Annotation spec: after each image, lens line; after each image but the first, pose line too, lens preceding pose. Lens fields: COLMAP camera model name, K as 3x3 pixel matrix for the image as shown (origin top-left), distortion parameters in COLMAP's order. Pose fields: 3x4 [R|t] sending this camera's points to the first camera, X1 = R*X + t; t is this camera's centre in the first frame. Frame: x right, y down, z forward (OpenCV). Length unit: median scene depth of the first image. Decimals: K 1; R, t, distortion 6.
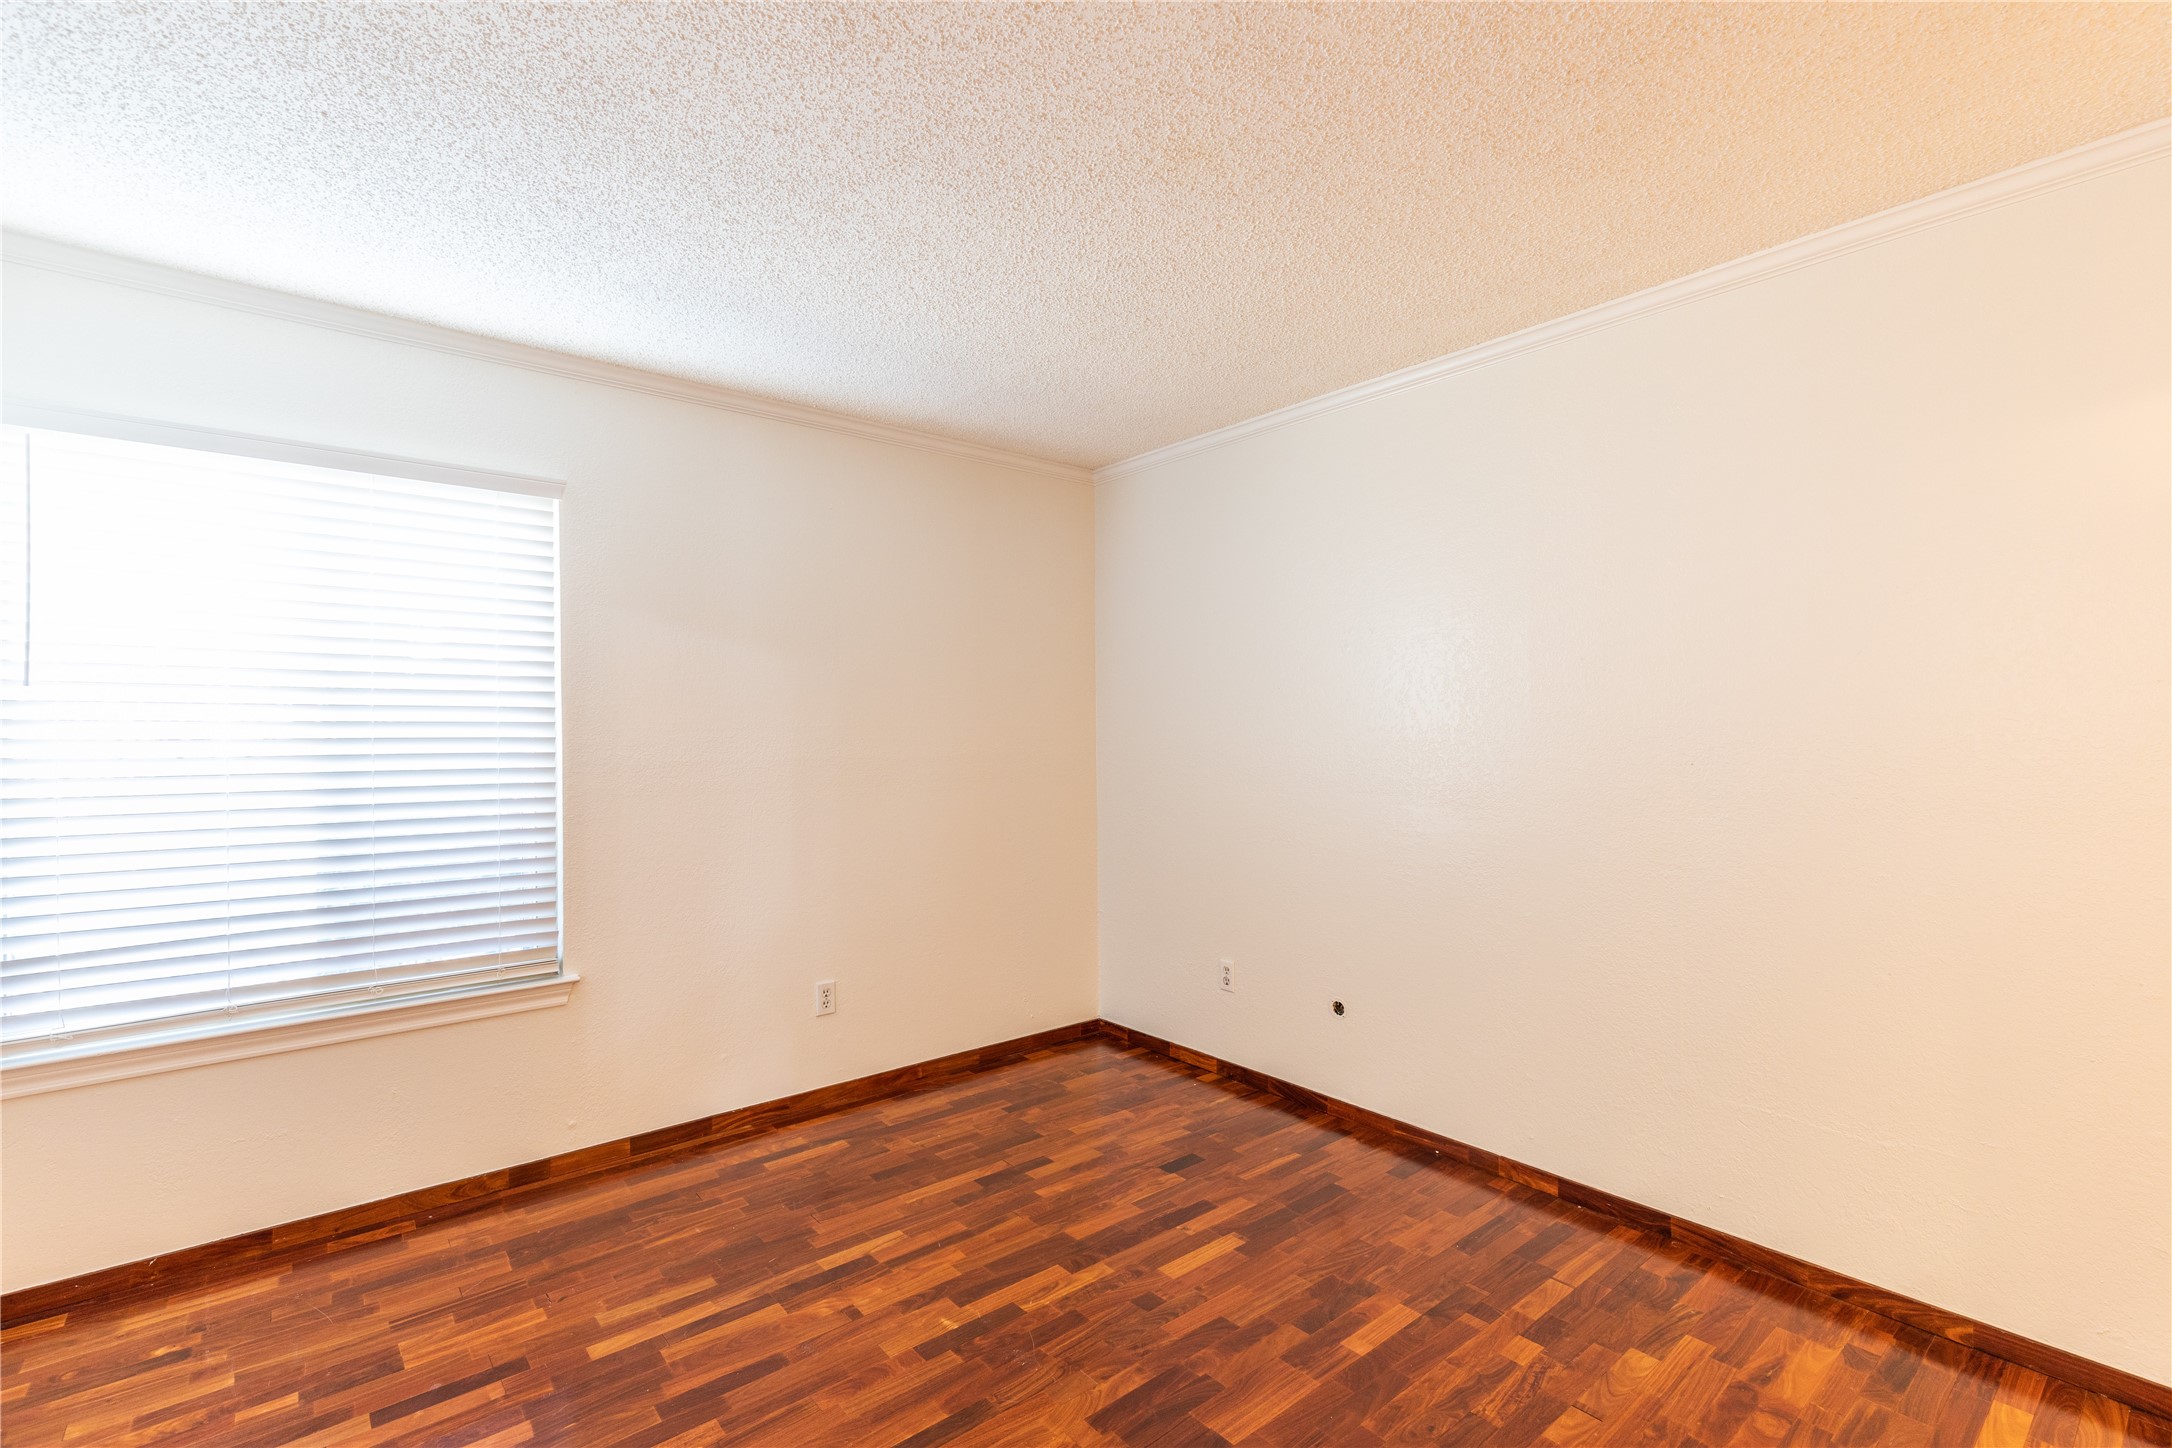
lens RADIAL K [[989.9, 0, 1104.5], [0, 989.9, 734.4], [0, 0, 1]] dist [0.003570, 0.000082]
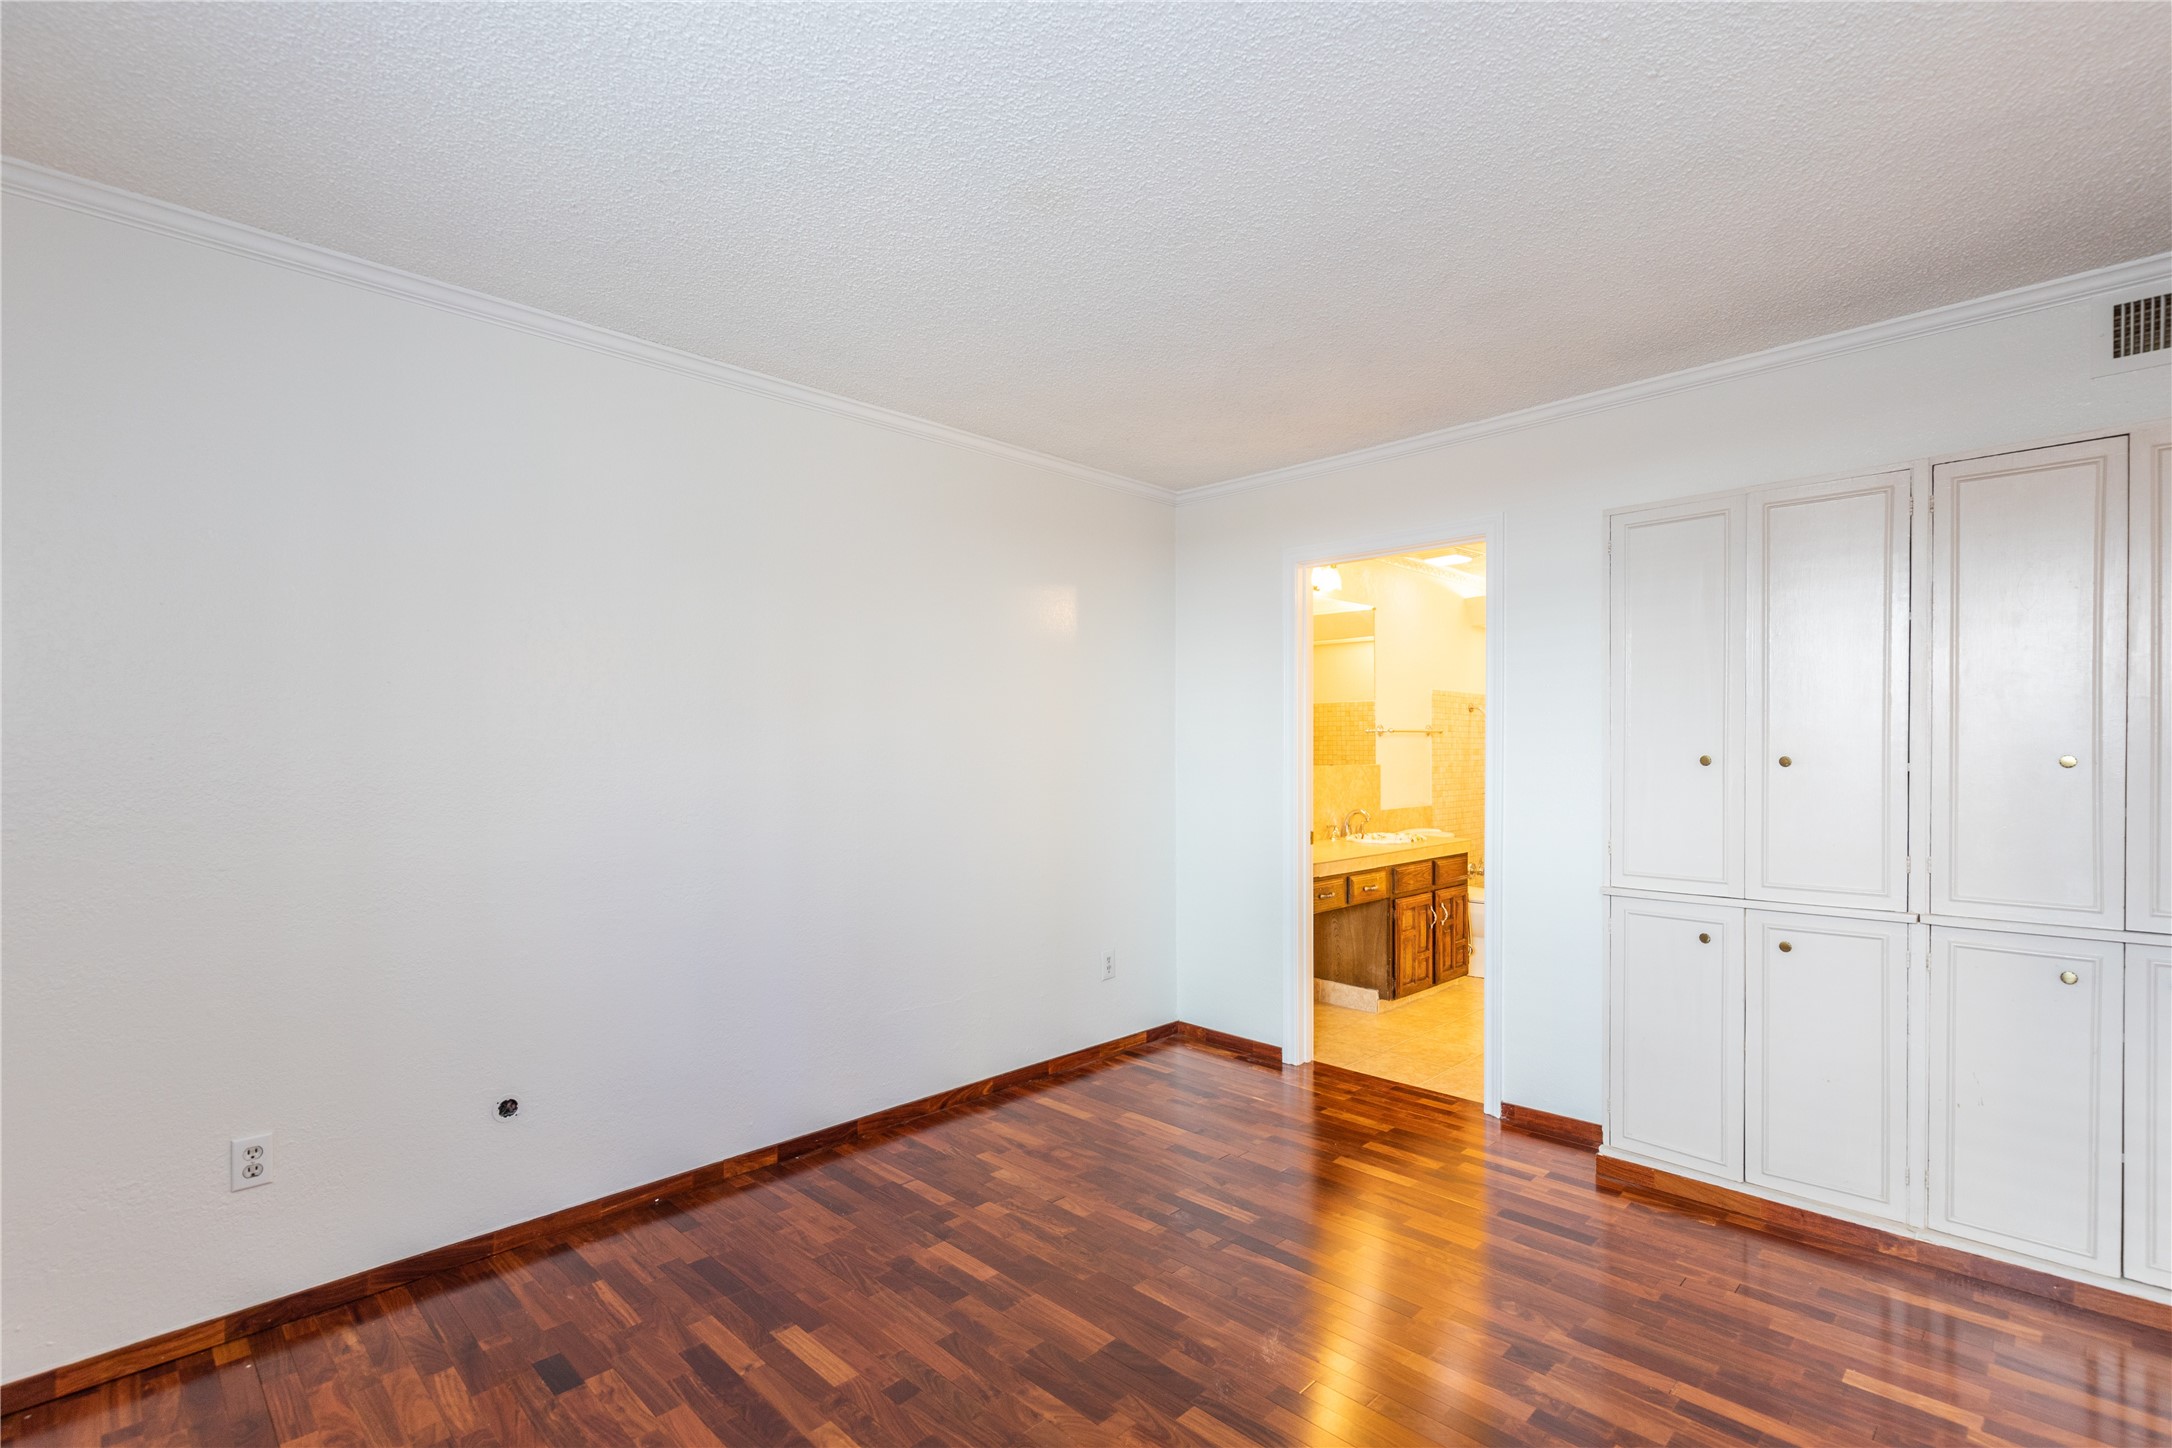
lens RADIAL K [[989.9, 0, 1104.5], [0, 989.9, 734.4], [0, 0, 1]] dist [0.003570, 0.000082]
pose [[-0.092231, 0.015840, 0.995612, -0.719238], [0.014565, 0.999788, -0.014557, 0.004137], [-0.995631, 0.013158, -0.092442, 0.749433]]
